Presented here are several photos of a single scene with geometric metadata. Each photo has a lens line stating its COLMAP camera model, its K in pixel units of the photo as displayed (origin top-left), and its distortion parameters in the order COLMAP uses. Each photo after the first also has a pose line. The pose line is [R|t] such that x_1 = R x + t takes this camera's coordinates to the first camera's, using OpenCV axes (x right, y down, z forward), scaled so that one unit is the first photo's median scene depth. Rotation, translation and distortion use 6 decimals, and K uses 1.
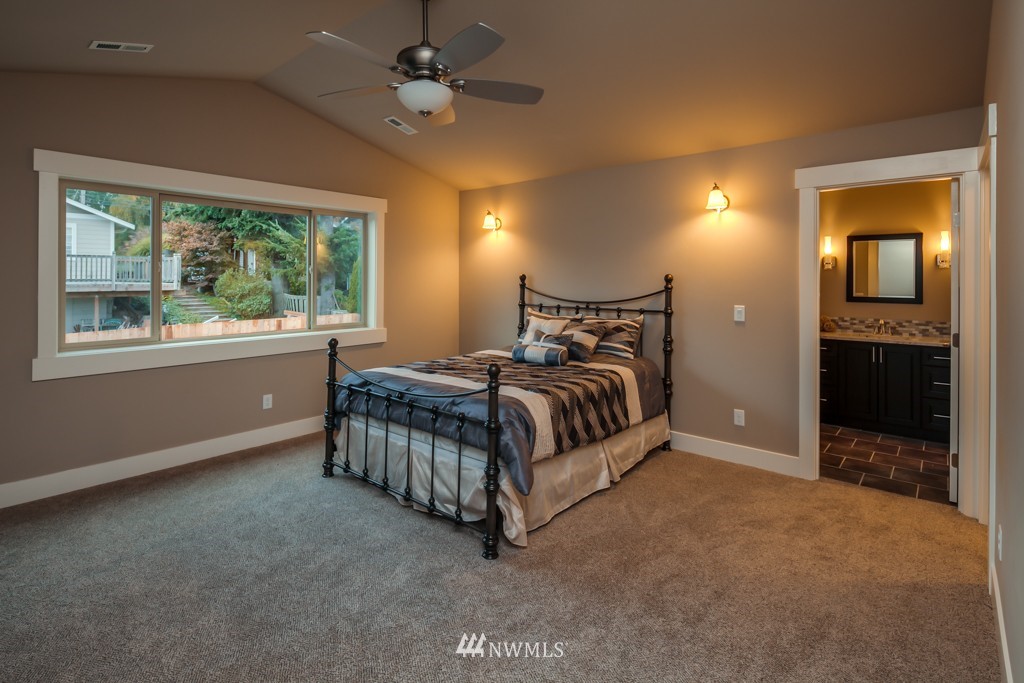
lens RADIAL K [[496.9, 0, 512.0], [0, 496.9, 341.5], [0, 0, 1]] dist [0.000857, 0.000096]
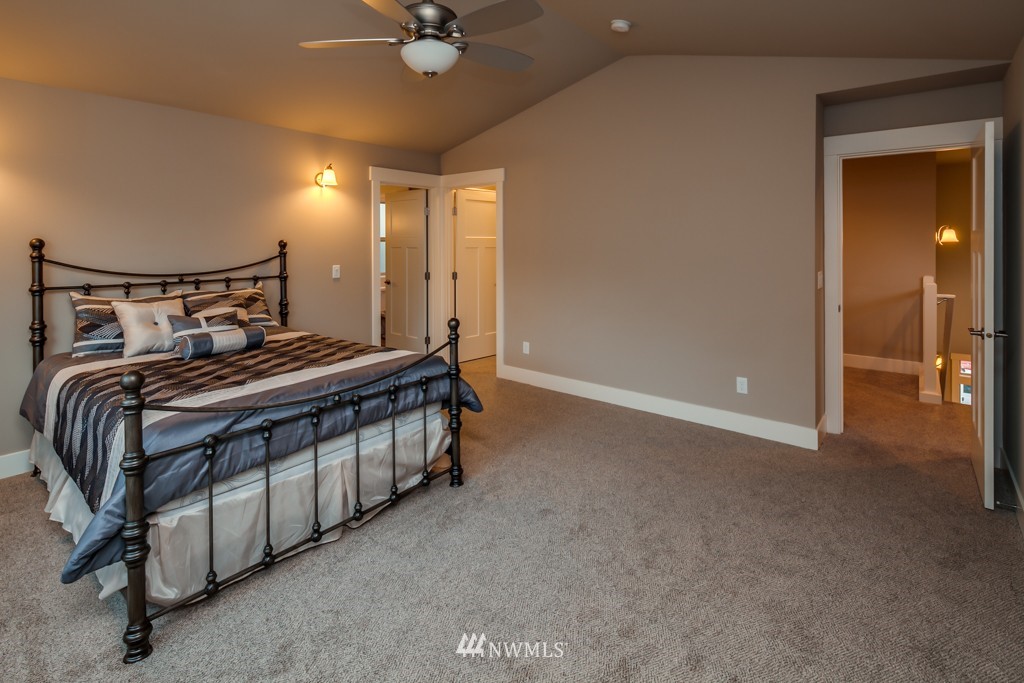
lens RADIAL K [[495.5, 0, 510.0], [0, 495.5, 313.6], [0, 0, 1]] dist [-0.001279, -0.000322]
pose [[-0.021156, -0.146340, 0.989008, -0.730154], [0.129695, 0.980469, 0.147851, -0.074376], [-0.991328, 0.131397, -0.001763, 0.540937]]
